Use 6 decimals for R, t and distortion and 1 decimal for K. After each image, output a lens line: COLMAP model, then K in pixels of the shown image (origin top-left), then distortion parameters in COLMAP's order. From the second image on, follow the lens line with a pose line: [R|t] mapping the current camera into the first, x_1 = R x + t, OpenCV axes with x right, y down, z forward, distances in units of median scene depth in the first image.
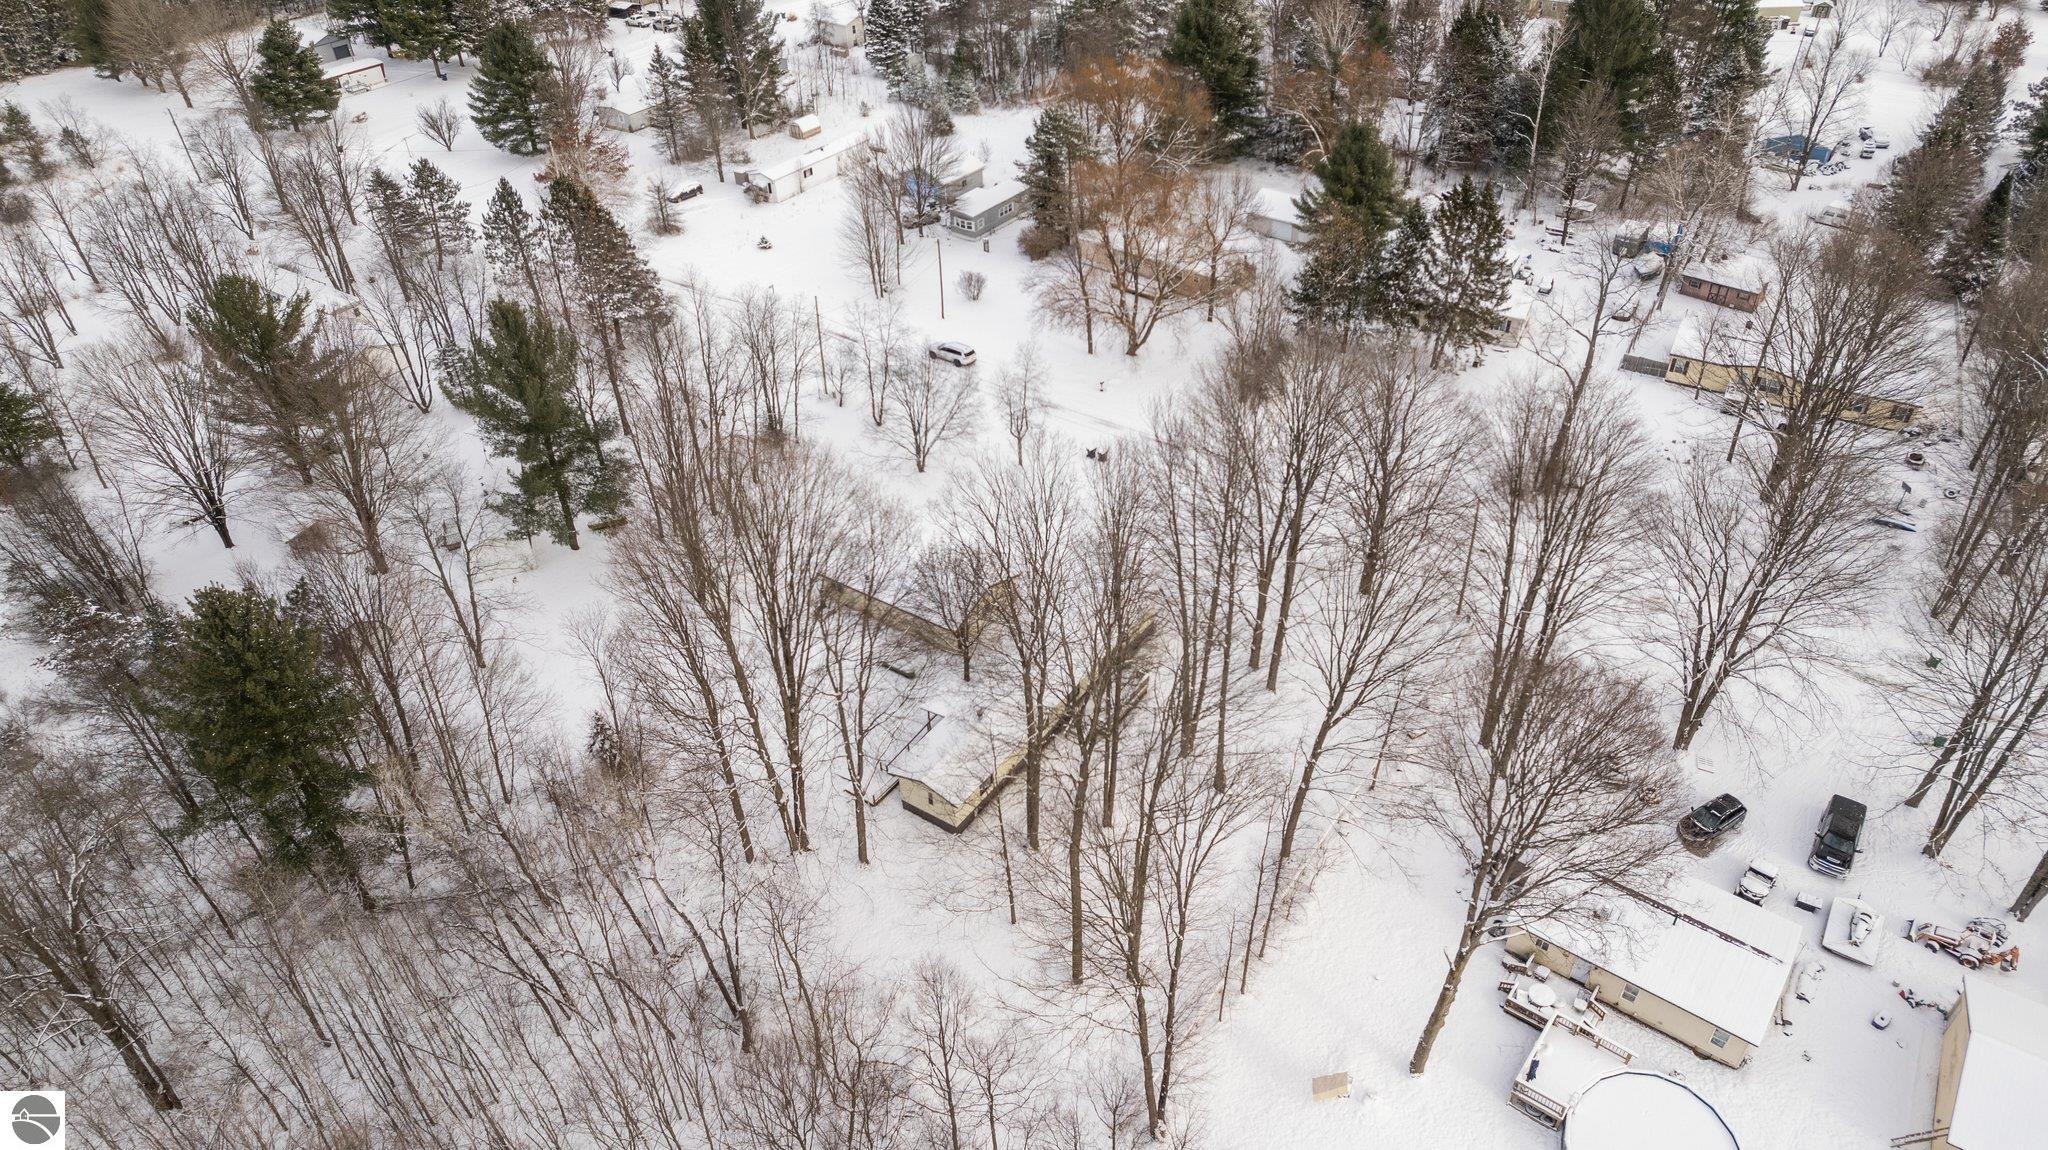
lens RADIAL K [[1314.2, 0, 1062.1], [0, 1314.2, 580.2], [0, 0, 1]] dist [-0.089342, 0.080799]
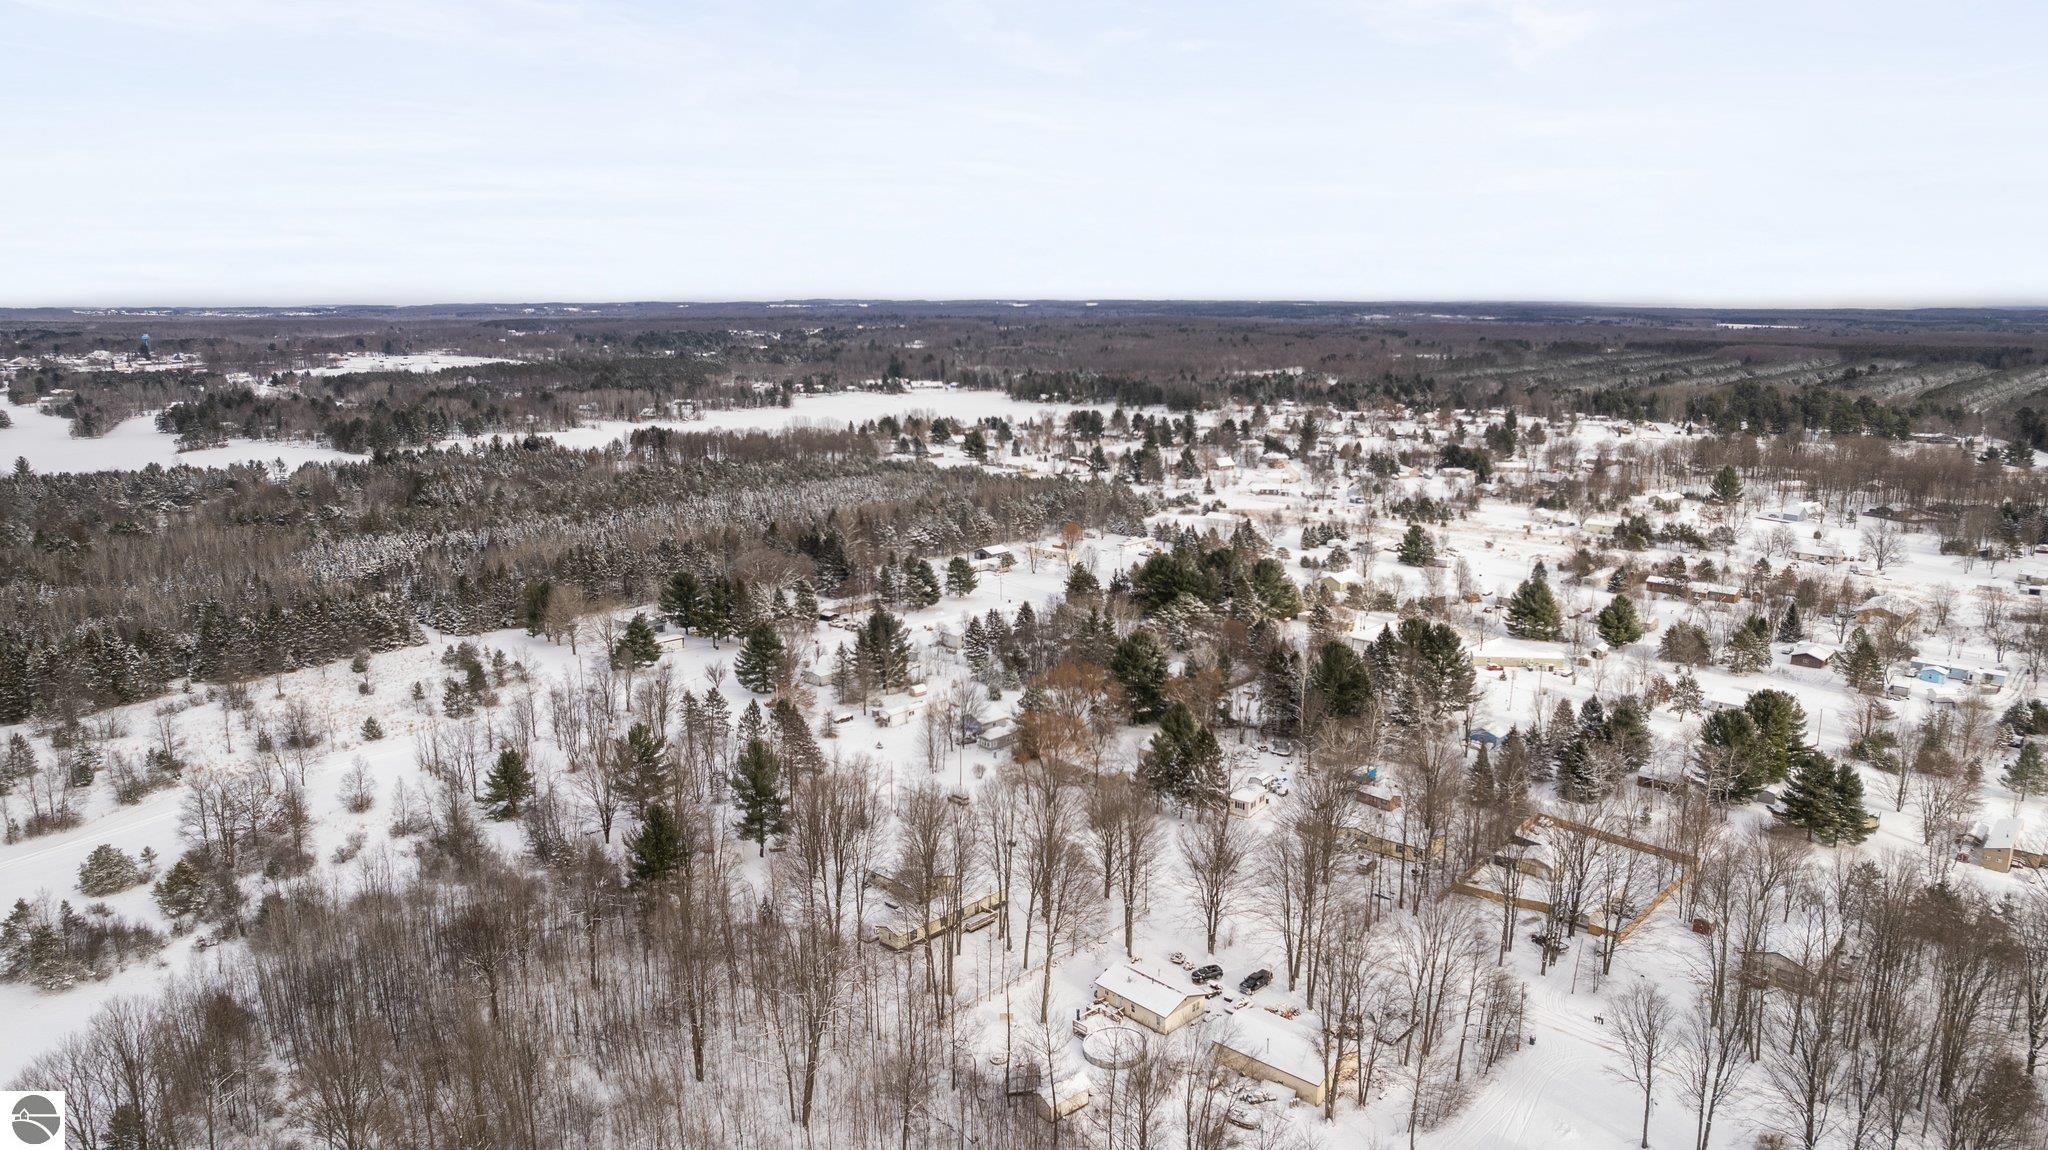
lens RADIAL K [[1314.2, 0, 1062.1], [0, 1314.2, 580.2], [0, 0, 1]] dist [-0.089342, 0.080799]
pose [[0.990073, 0.052788, -0.130265, 0.220031], [-0.103625, 0.900293, -0.422769, 0.246532], [0.094959, 0.432071, 0.896826, -0.636917]]
